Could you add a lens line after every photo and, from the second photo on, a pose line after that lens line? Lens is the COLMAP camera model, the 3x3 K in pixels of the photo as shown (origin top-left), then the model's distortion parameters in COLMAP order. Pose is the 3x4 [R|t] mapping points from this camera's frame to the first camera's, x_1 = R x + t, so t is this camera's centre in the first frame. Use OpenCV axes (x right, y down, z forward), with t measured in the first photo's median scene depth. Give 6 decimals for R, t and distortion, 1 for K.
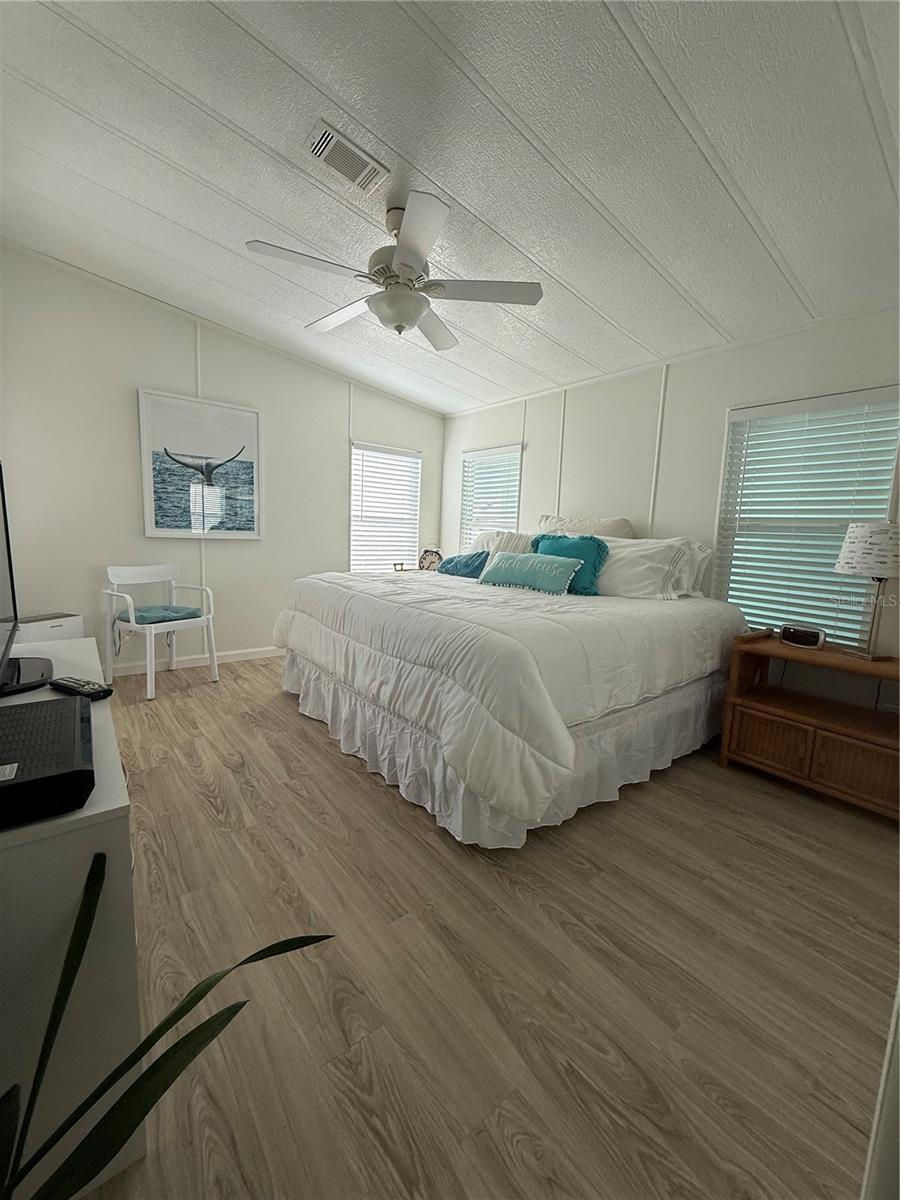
lens RADIAL K [[477.0, 0, 450.1], [0, 477.0, 595.3], [0, 0, 1]] dist [-0.000144, 0.000382]
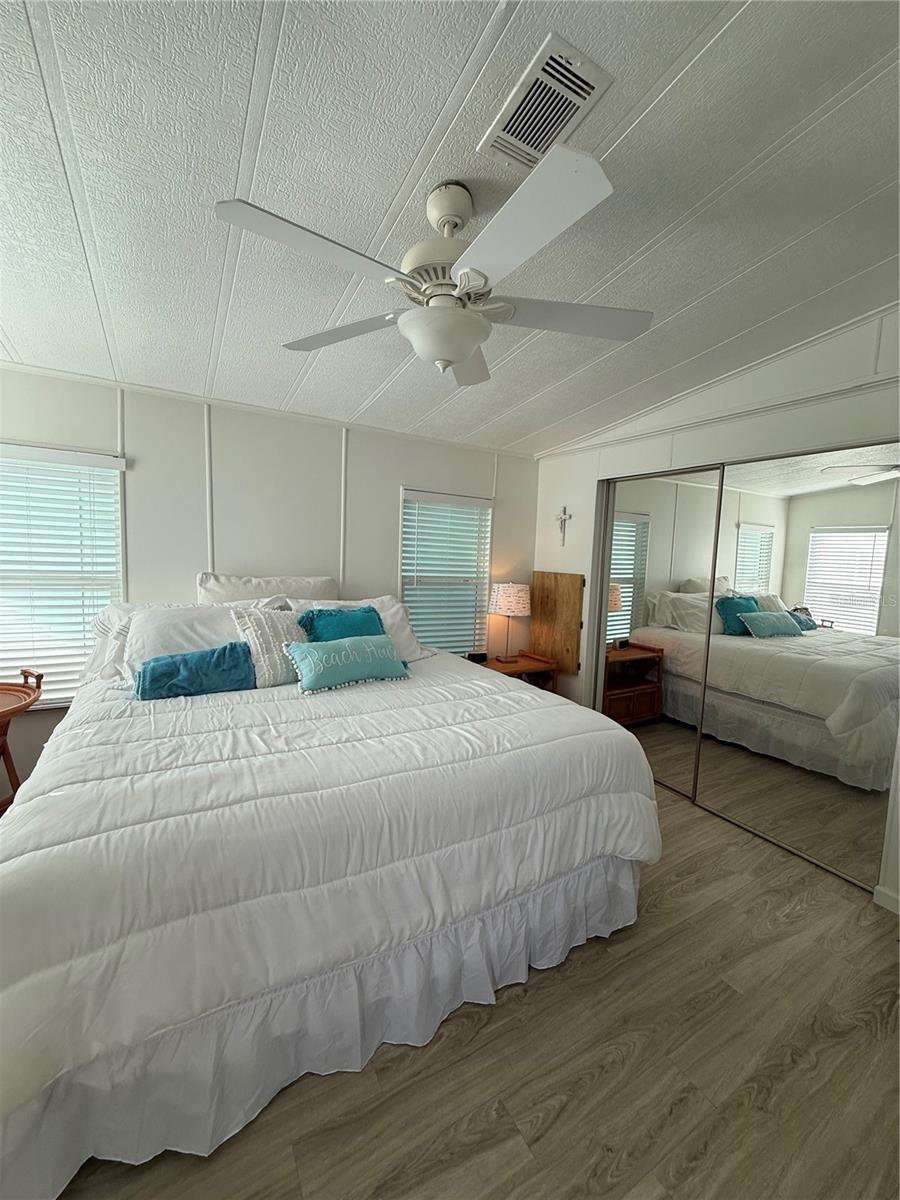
lens RADIAL K [[477.0, 0, 450.1], [0, 477.0, 595.3], [0, 0, 1]] dist [-0.000144, 0.000382]
pose [[0.144298, -0.125628, 0.981527, -0.866532], [0.092452, 0.989281, 0.113029, -0.339927], [-0.985206, 0.074434, 0.154365, 0.989468]]
